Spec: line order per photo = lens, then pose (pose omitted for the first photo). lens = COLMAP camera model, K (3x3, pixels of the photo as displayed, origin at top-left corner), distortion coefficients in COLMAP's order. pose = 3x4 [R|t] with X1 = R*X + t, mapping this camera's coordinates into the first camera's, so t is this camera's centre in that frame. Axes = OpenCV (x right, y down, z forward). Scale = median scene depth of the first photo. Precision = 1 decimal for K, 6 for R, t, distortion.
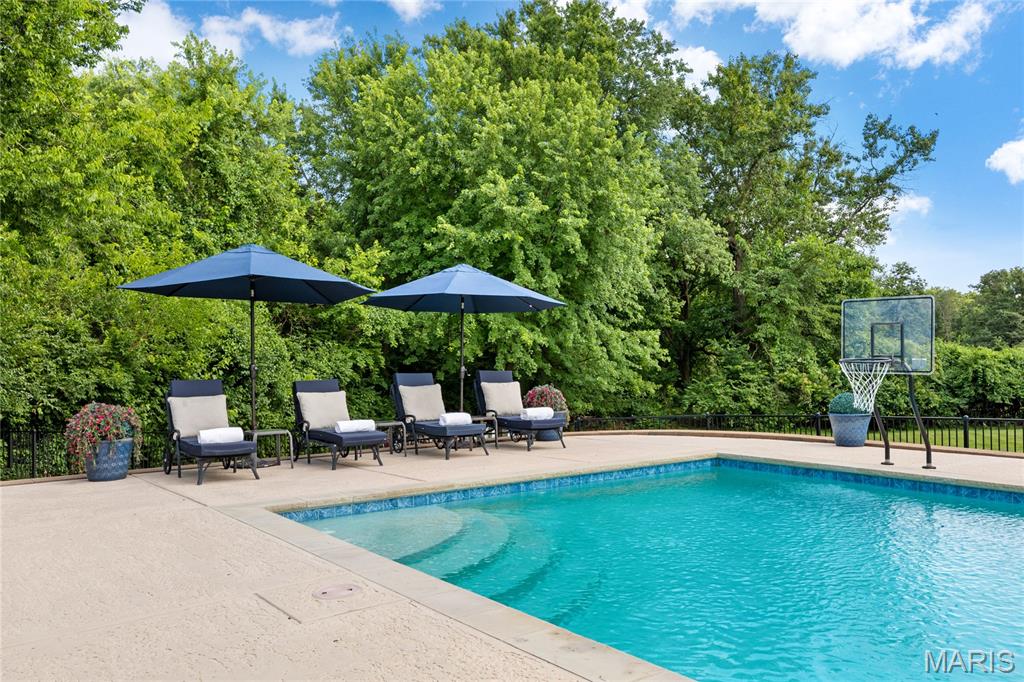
lens RADIAL K [[866.8, 0, 568.9], [0, 866.8, 346.5], [0, 0, 1]] dist [-0.000286, 0.000026]
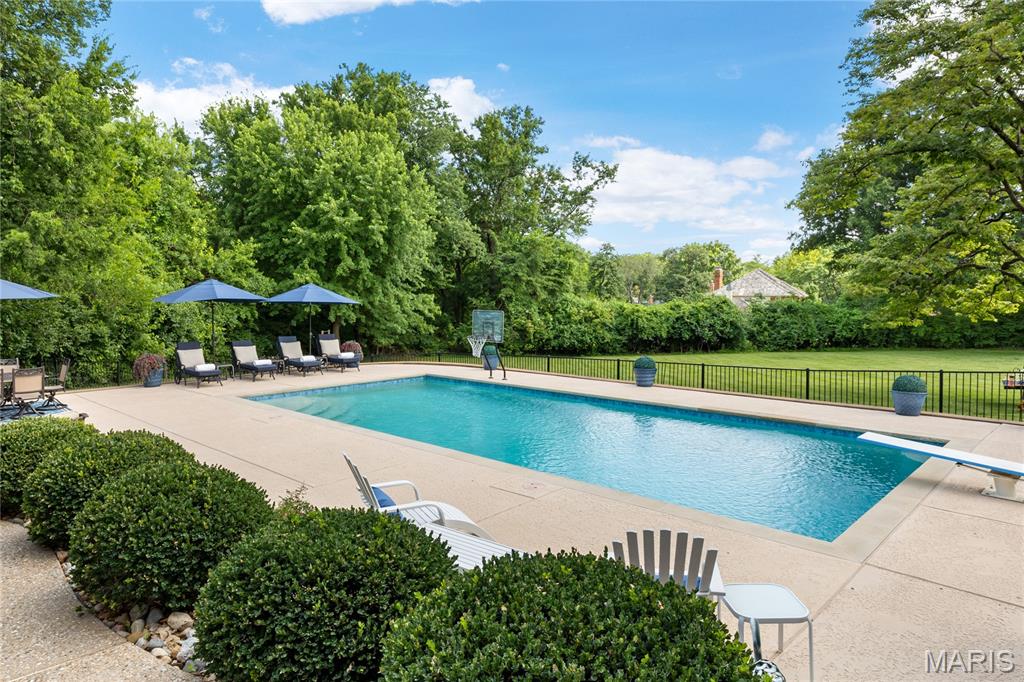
lens RADIAL K [[644.1, 0, 462.6], [0, 644.1, 337.7], [0, 0, 1]] dist [-0.002386, 0.000057]
pose [[0.993300, 0.001743, 0.115547, 0.020519], [-0.010143, 0.997342, 0.072151, -0.026324], [-0.115114, -0.072839, 0.990678, -0.190988]]
